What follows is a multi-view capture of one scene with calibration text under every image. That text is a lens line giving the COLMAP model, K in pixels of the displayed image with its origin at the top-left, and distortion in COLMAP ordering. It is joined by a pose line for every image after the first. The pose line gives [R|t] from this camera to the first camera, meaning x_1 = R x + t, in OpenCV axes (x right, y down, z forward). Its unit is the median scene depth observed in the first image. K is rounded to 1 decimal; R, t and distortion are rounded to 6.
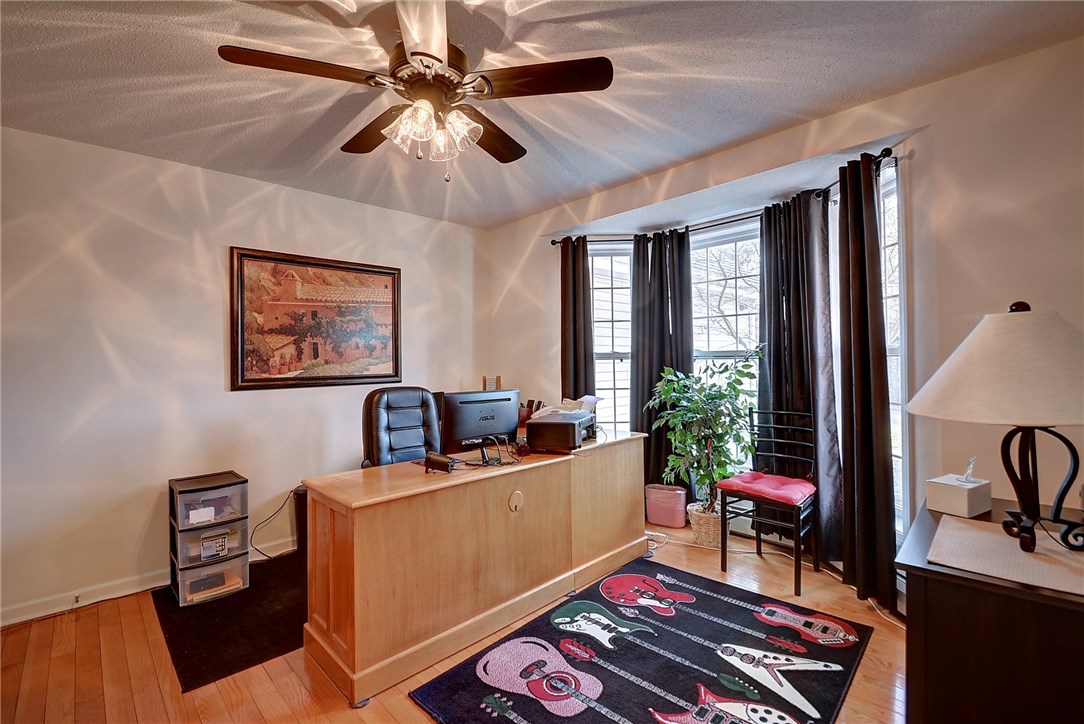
lens RADIAL K [[477.3, 0, 535.1], [0, 477.3, 352.8], [0, 0, 1]] dist [0.014424, -0.018006]
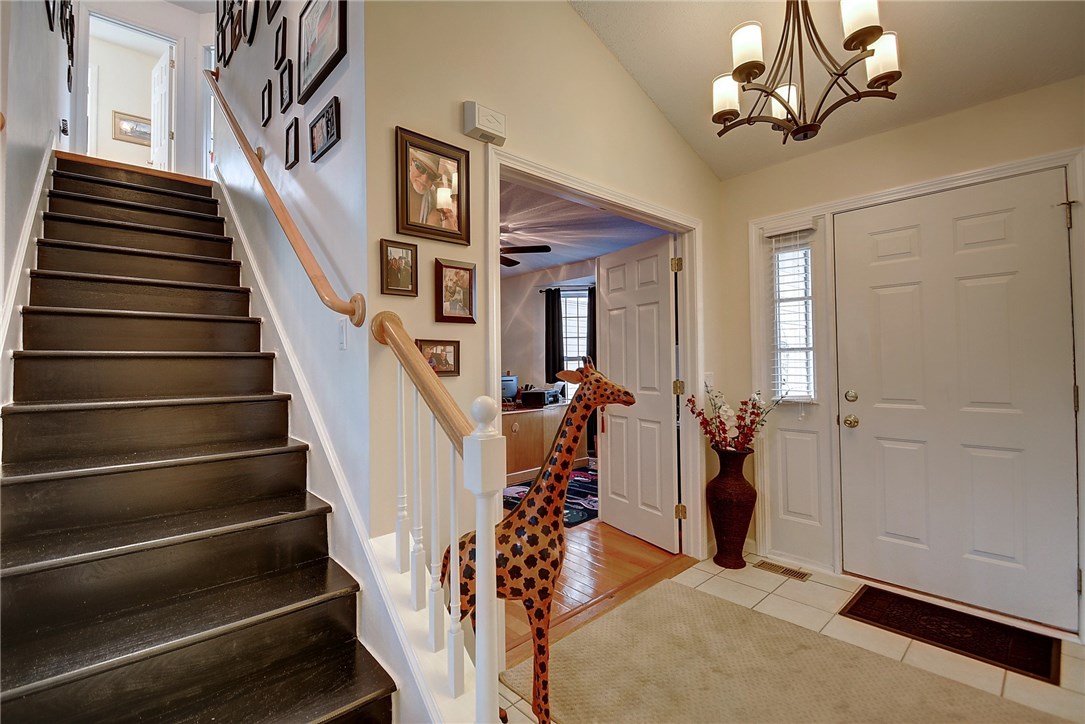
lens RADIAL K [[491.8, 0, 532.4], [0, 491.8, 353.9], [0, 0, 1]] dist [0.023641, -0.021573]
pose [[0.999307, 0.002637, -0.037129, 0.075098], [-0.002654, 0.999996, -0.000398, -0.009516], [0.037128, 0.000496, 0.999310, -0.748405]]
